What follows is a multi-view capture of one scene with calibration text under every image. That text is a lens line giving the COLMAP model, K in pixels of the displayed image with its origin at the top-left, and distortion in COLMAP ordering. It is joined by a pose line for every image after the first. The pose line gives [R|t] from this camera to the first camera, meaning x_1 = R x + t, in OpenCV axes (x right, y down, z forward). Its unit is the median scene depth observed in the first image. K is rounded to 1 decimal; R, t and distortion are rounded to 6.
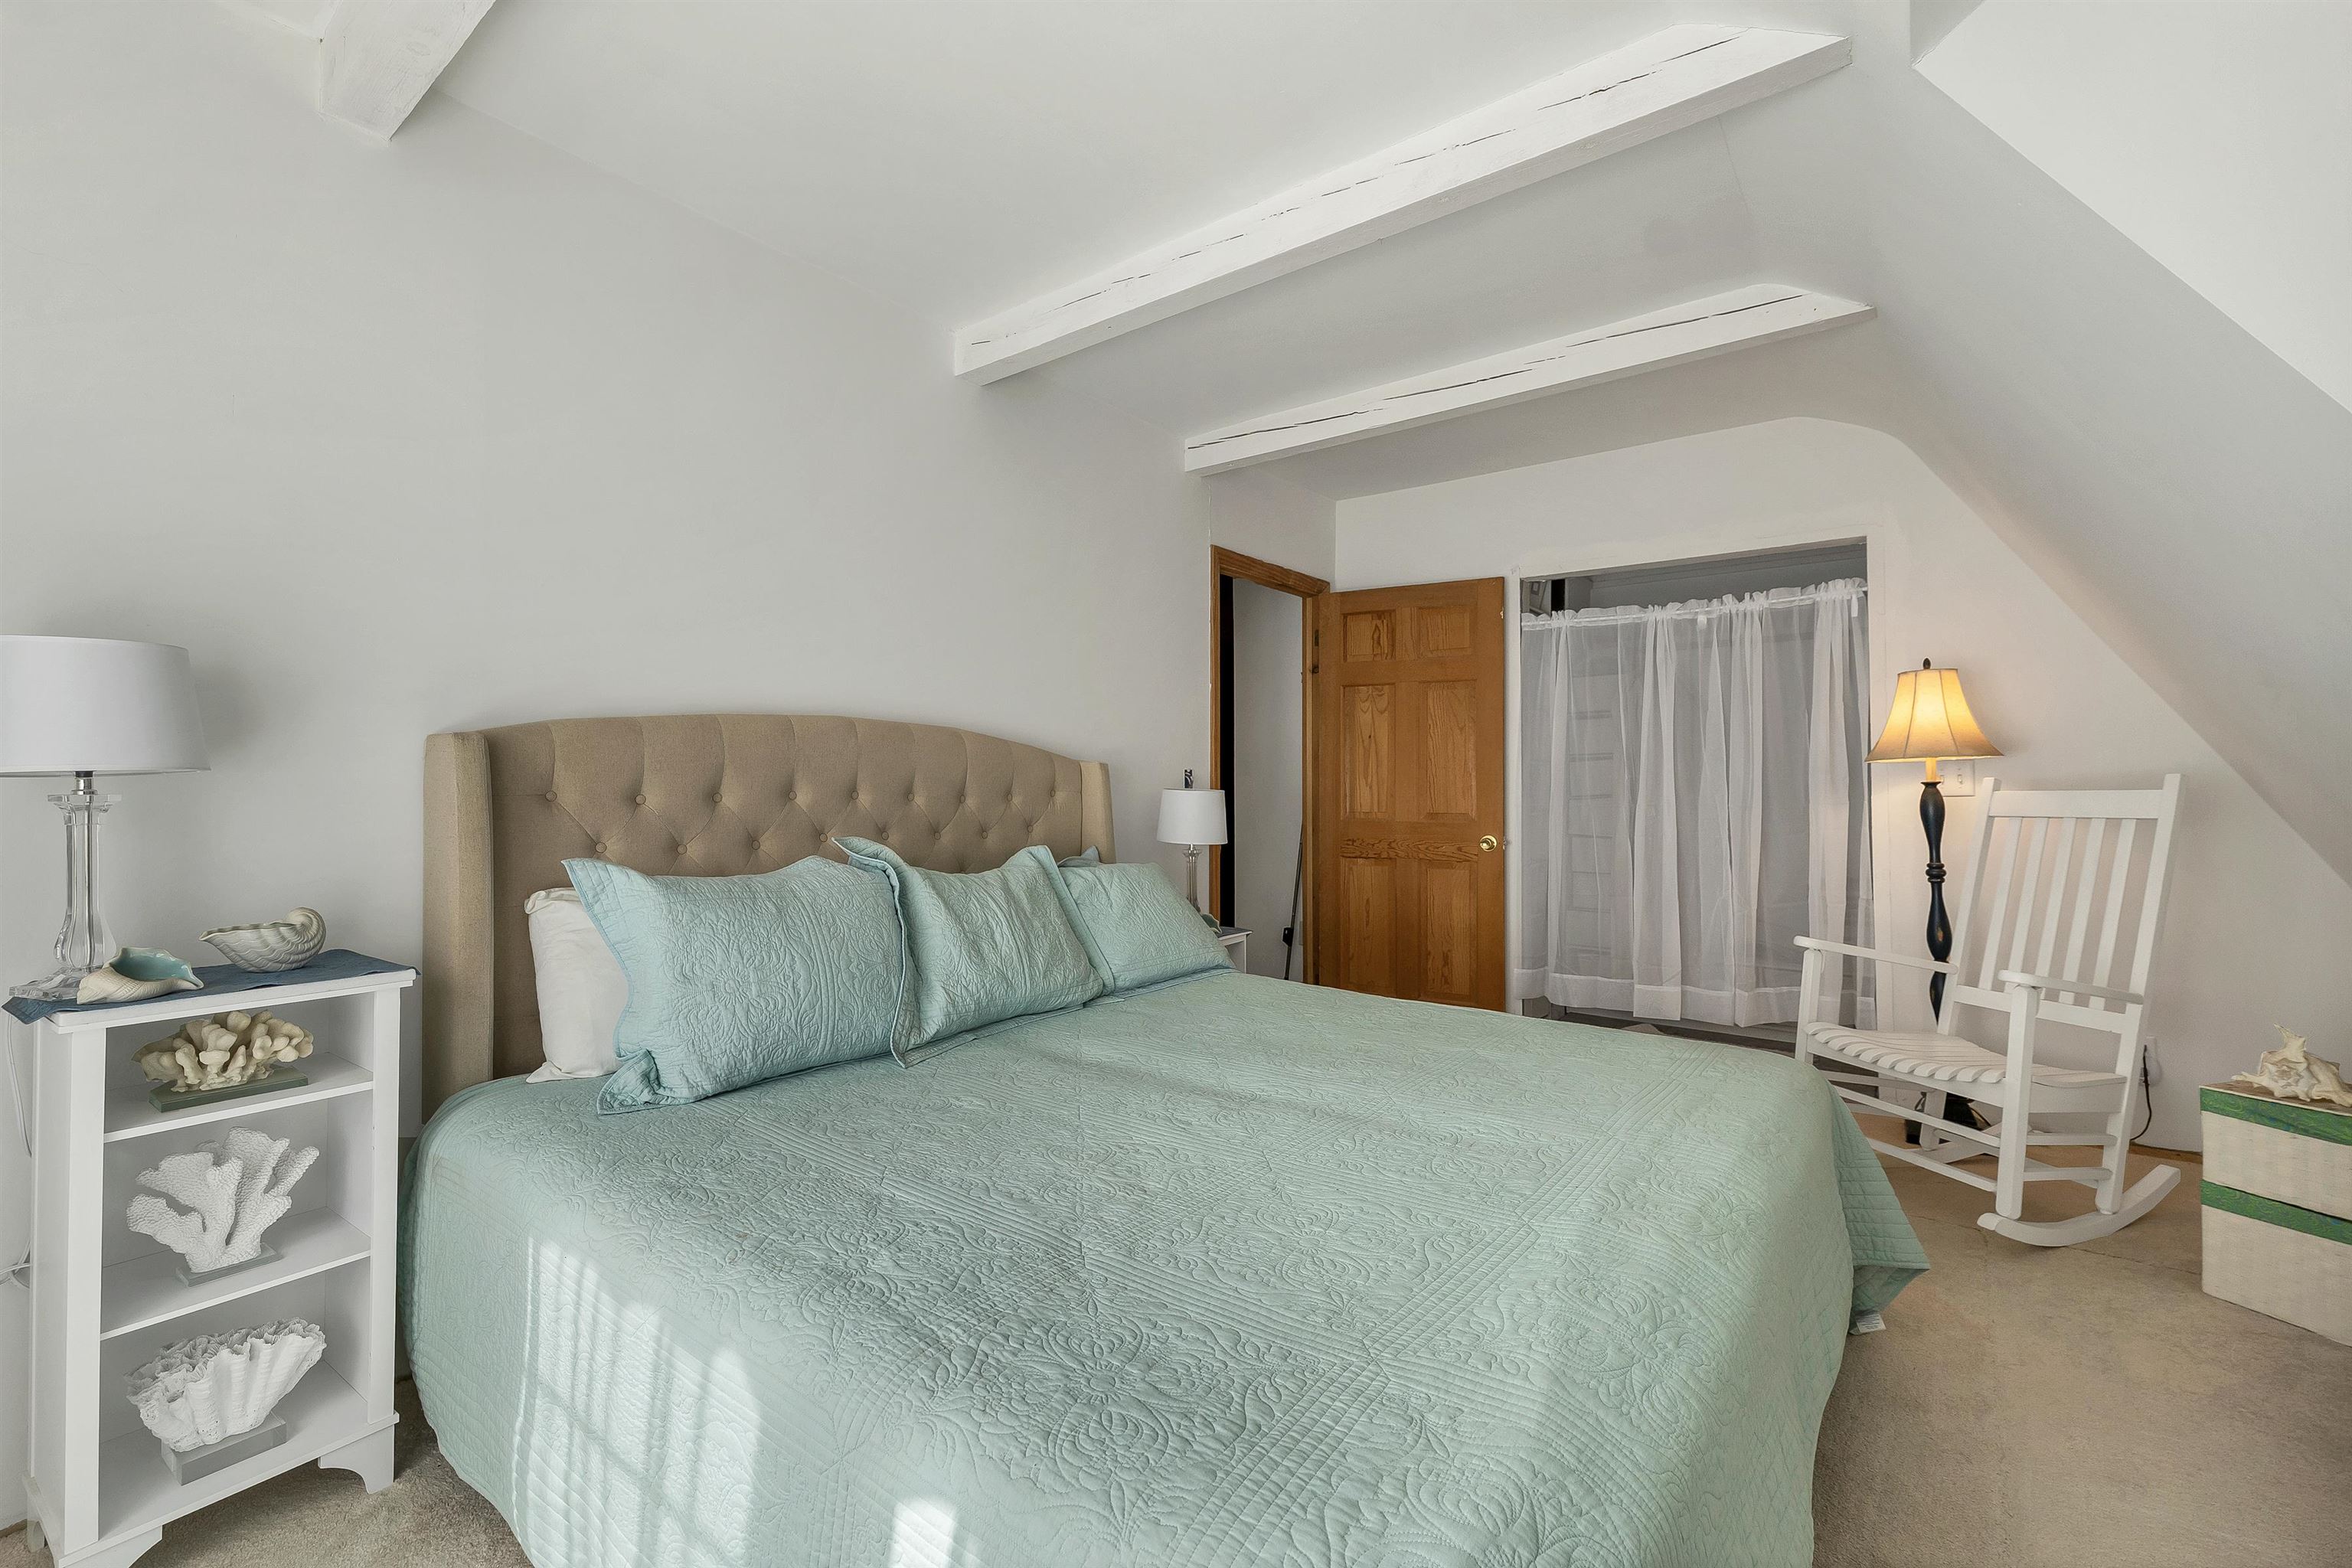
lens RADIAL K [[995.8, 0, 1178.4], [0, 995.8, 782.4], [0, 0, 1]] dist [0.002967, 0.000549]
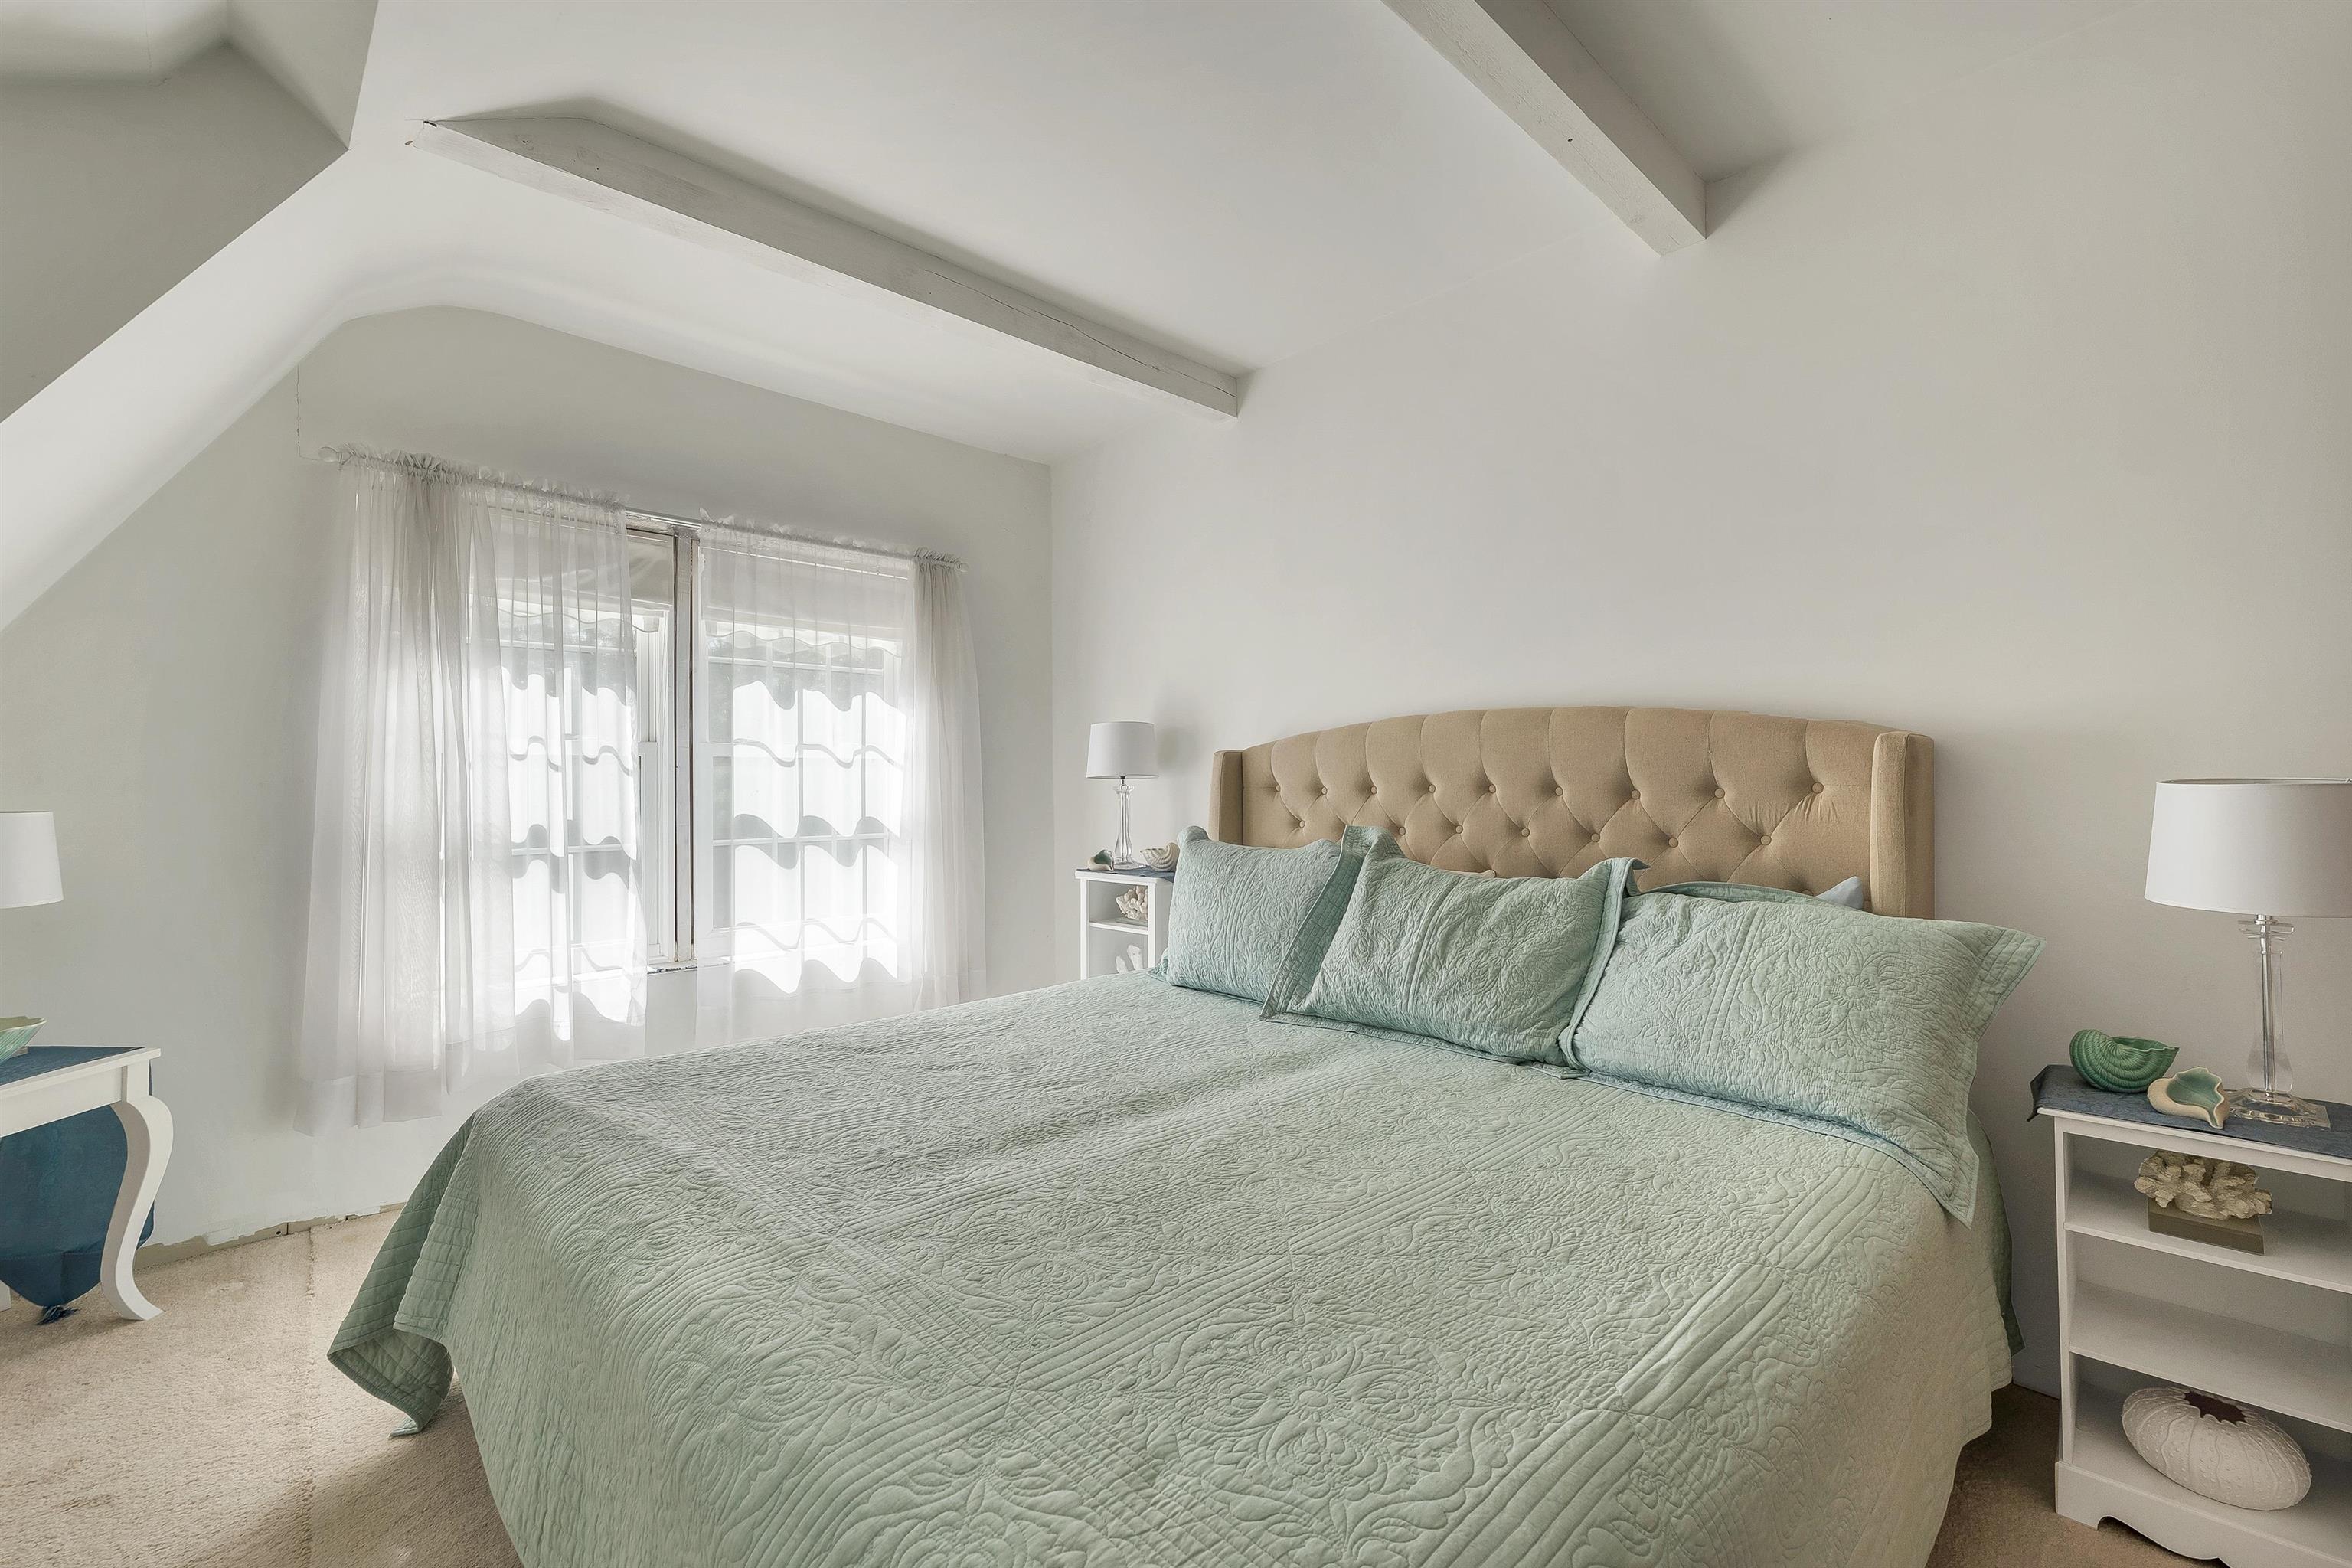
lens RADIAL K [[995.8, 0, 1166.2], [0, 995.8, 787.0], [0, 0, 1]] dist [0.002967, 0.000549]
pose [[-0.170351, 0.004296, -0.985374, 0.557619], [0.008357, 0.999961, 0.002915, 0.003963], [0.985348, -0.007739, -0.170380, 0.673319]]
